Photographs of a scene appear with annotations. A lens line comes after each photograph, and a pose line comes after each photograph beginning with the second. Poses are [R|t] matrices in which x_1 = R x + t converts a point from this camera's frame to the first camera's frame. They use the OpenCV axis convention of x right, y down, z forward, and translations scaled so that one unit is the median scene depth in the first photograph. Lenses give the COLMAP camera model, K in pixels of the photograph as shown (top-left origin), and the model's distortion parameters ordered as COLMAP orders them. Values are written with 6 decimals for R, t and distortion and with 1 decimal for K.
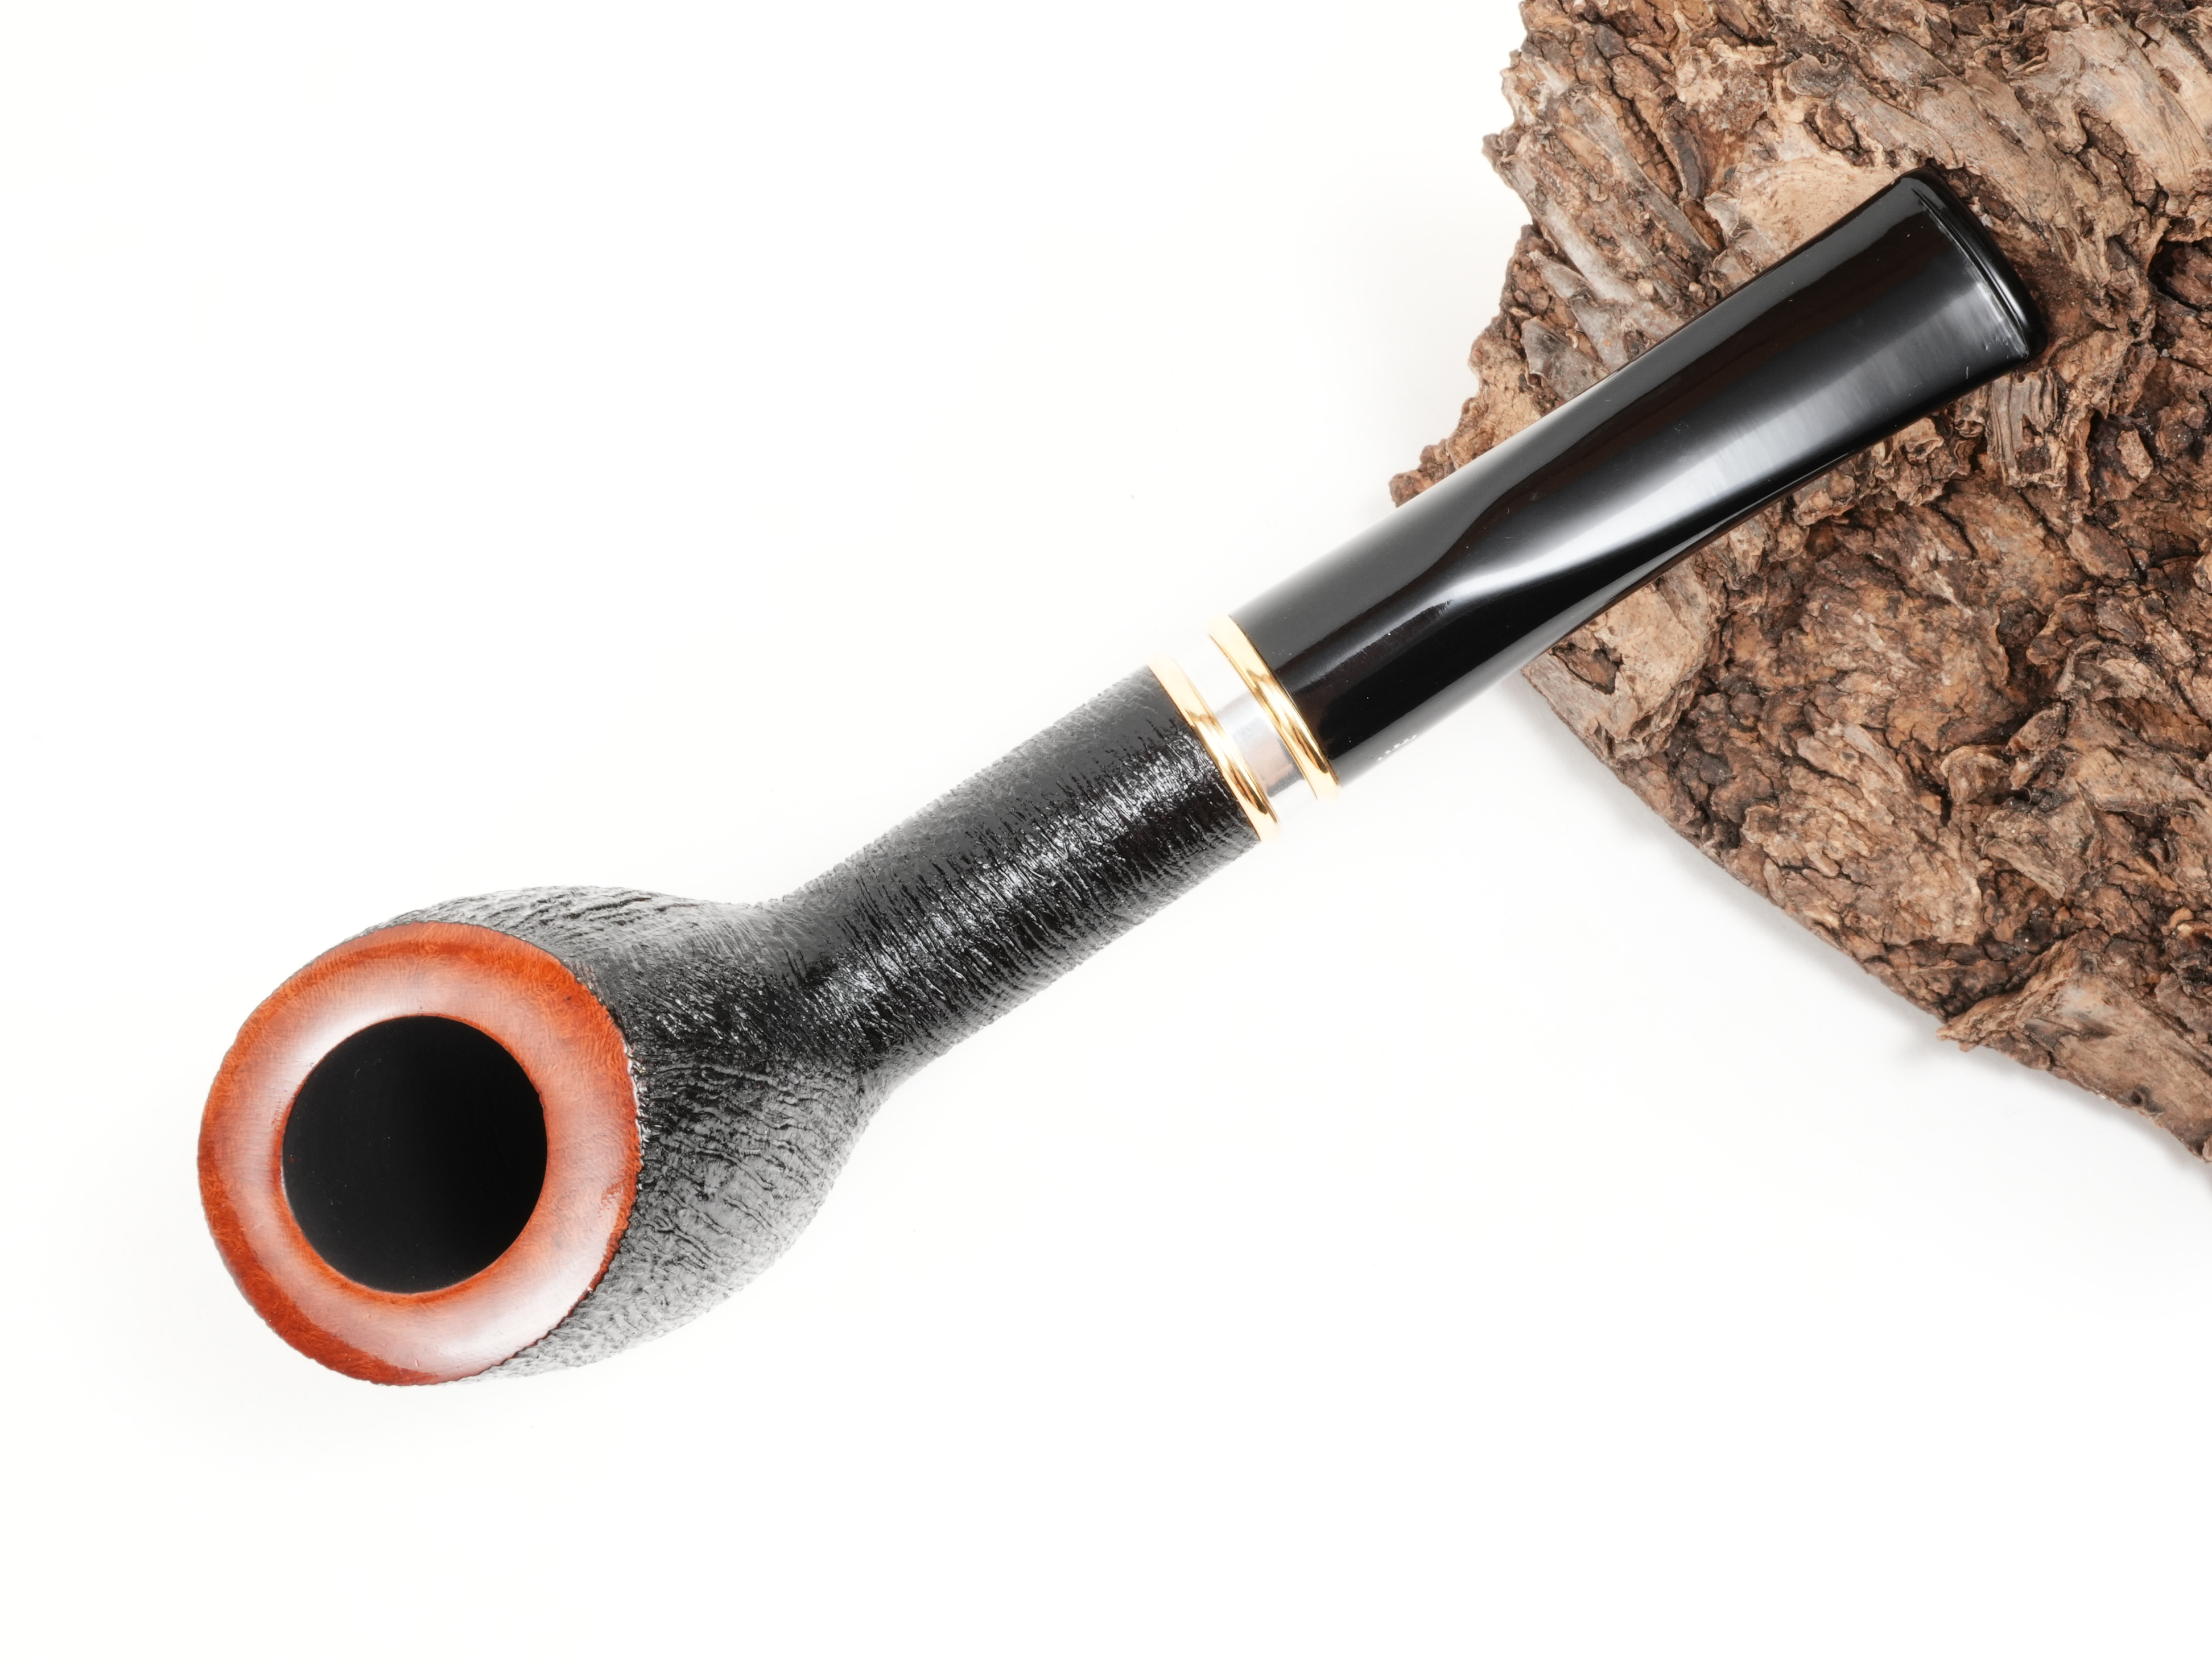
lens RADIAL K [[3137.0, 0, 1117.8], [0, 3137.0, 838.4], [0, 0, 1]] dist [-0.010756, 0.000000]
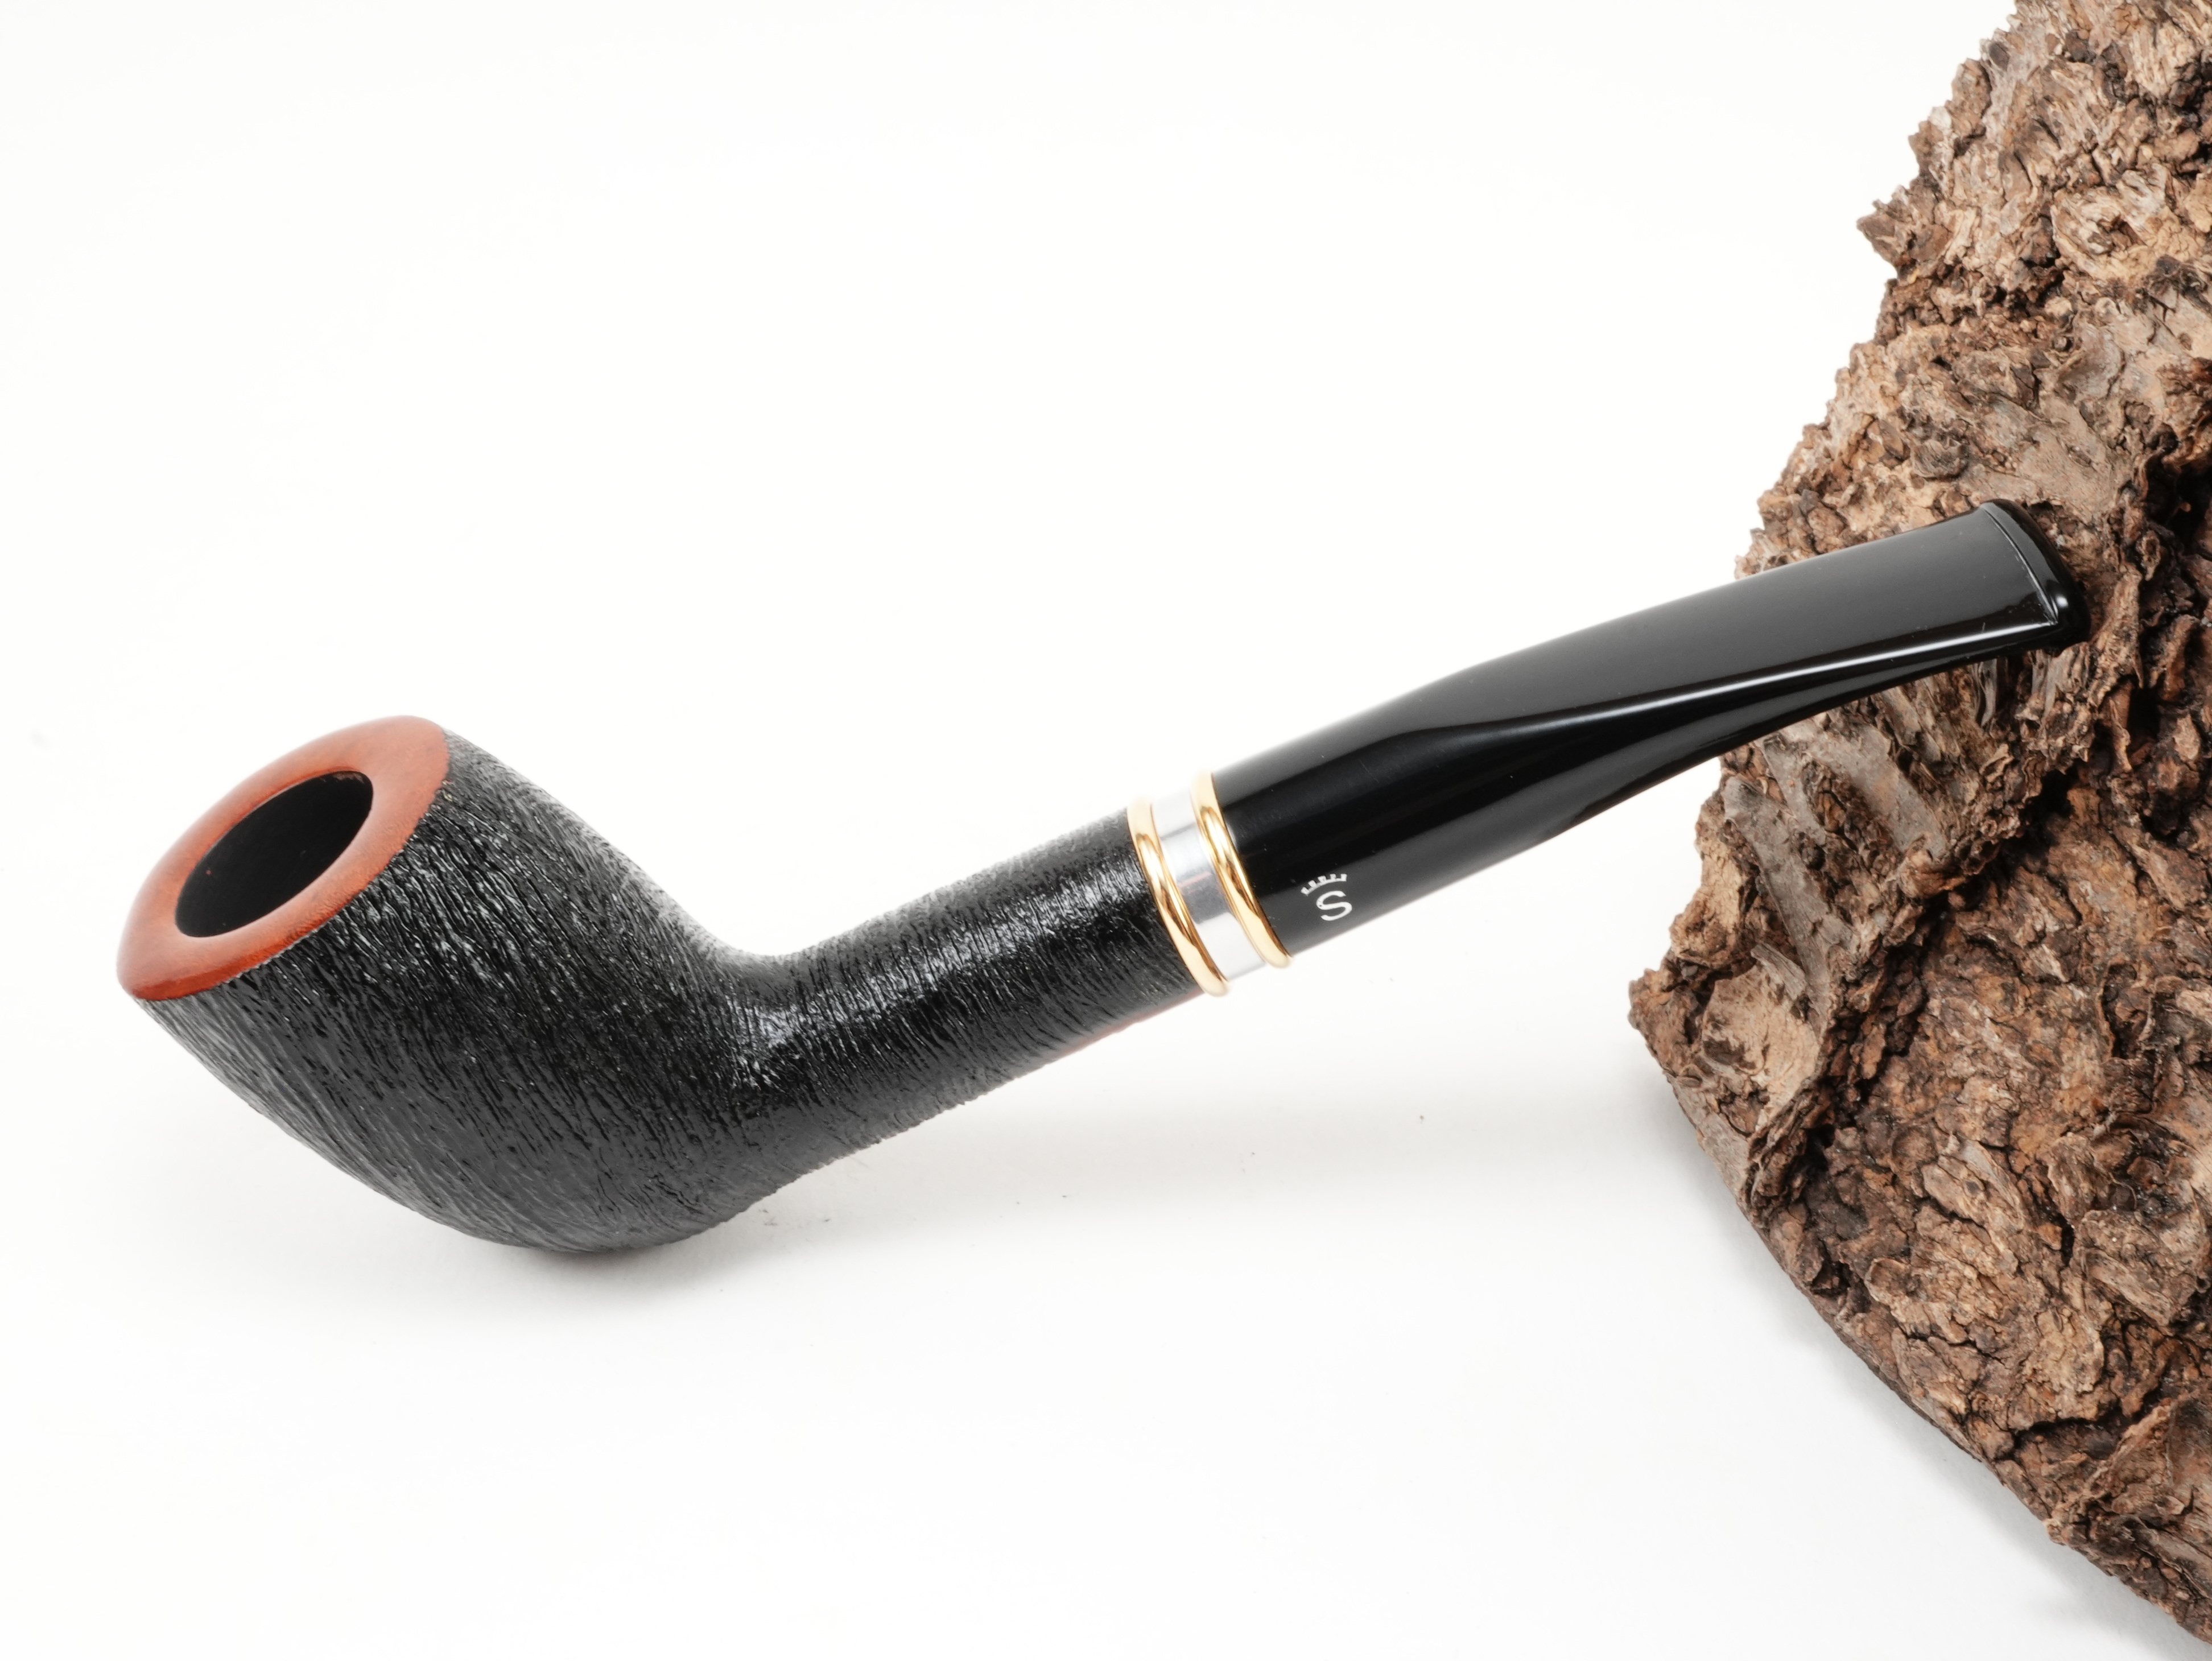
lens RADIAL K [[3137.0, 0, 1101.9], [0, 3137.0, 823.6], [0, 0, 1]] dist [-0.010756, 0.000000]
pose [[0.853404, 0.038045, -0.519859, 0.487011], [-0.348460, 0.783360, -0.514706, 0.441627], [0.387655, 0.620403, 0.681780, 0.240447]]
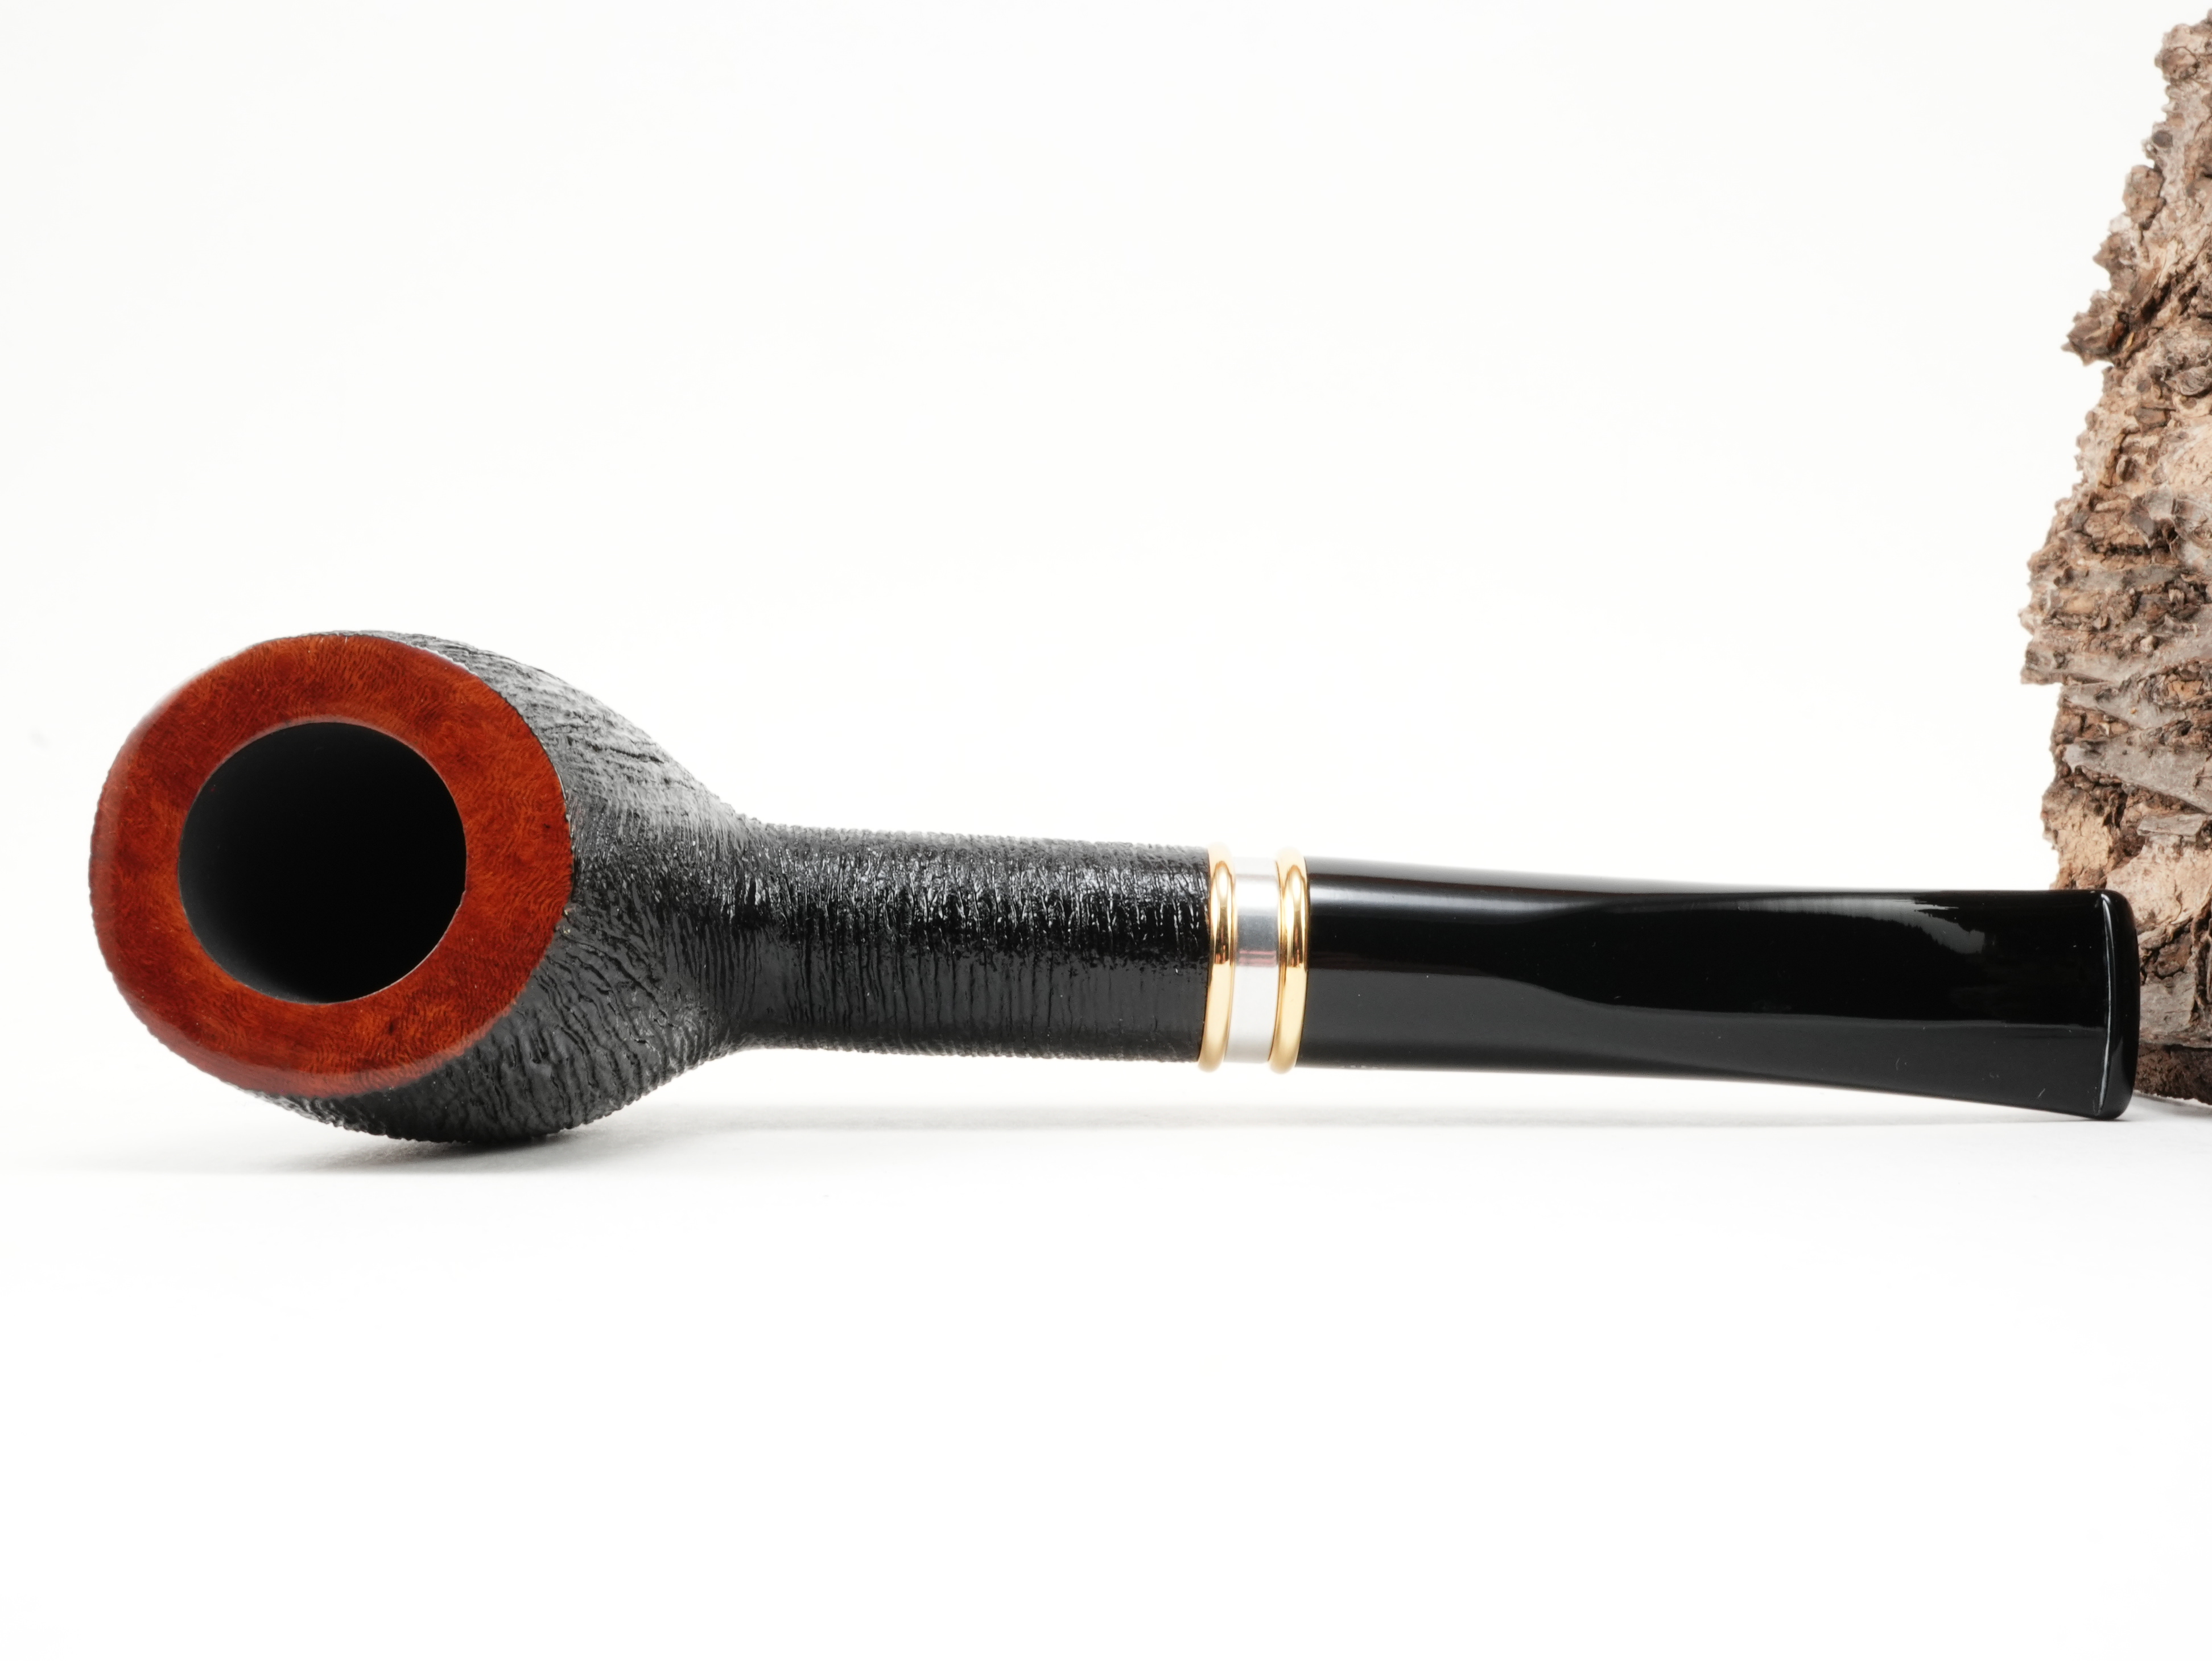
lens RADIAL K [[3137.0, 0, 1108.2], [0, 3137.0, 830.4], [0, 0, 1]] dist [-0.010756, 0.000000]
pose [[0.852297, -0.295813, -0.431376, 0.295835], [-0.296874, 0.405431, -0.864576, 0.813128], [0.430645, 0.864940, 0.257729, 0.633445]]
